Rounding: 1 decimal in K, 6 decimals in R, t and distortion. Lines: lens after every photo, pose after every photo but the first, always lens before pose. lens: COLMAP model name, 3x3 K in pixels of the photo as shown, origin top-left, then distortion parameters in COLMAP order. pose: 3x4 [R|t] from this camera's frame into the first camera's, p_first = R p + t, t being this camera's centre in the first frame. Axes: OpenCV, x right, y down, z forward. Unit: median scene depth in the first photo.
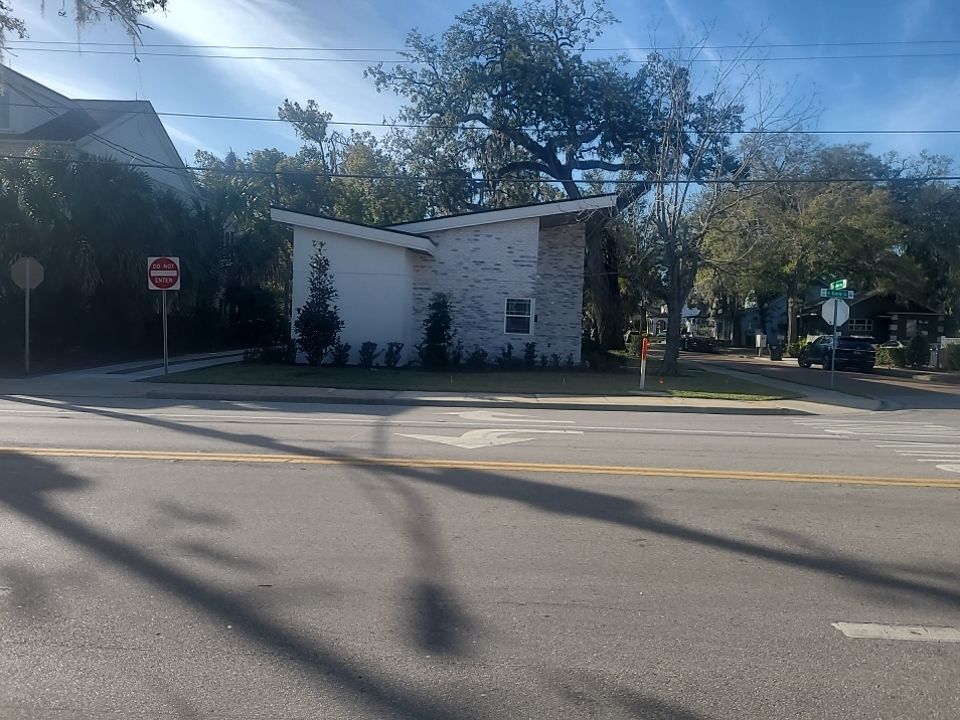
lens RADIAL K [[748.6, 0, 478.5], [0, 748.6, 359.7], [0, 0, 1]] dist [0.055370, -0.036471]
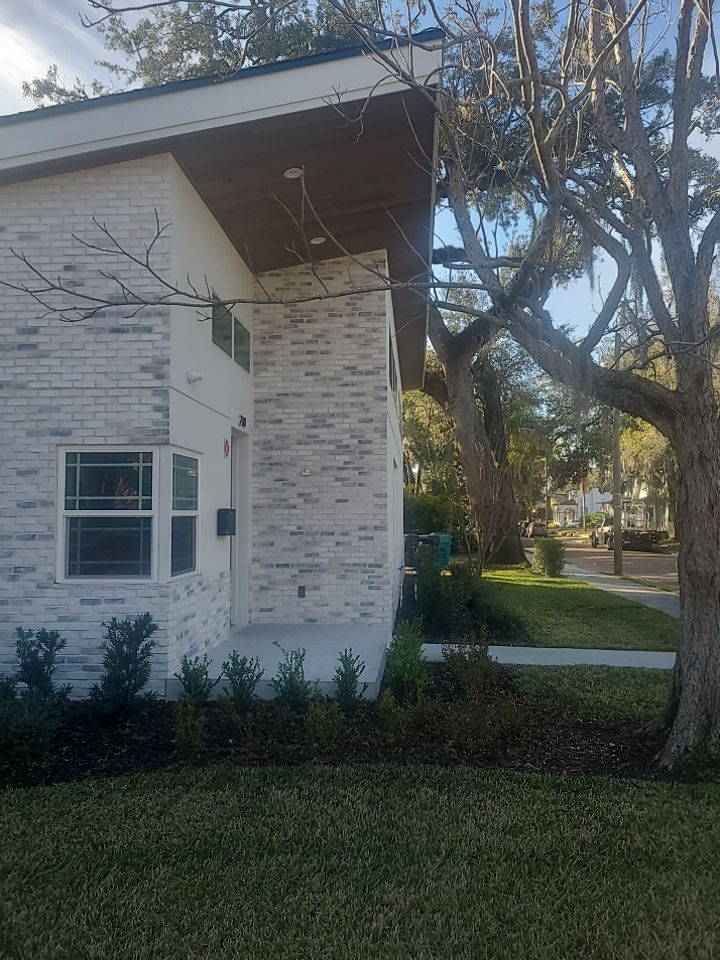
lens RADIAL K [[748.6, 0, 386.1], [0, 748.6, 477.3], [0, 0, 1]] dist [0.055370, -0.036471]
pose [[0.999090, -0.042215, 0.006013, 0.151504], [0.042610, 0.993748, -0.103196, -0.039135], [-0.001619, 0.103358, 0.994643, 0.725867]]
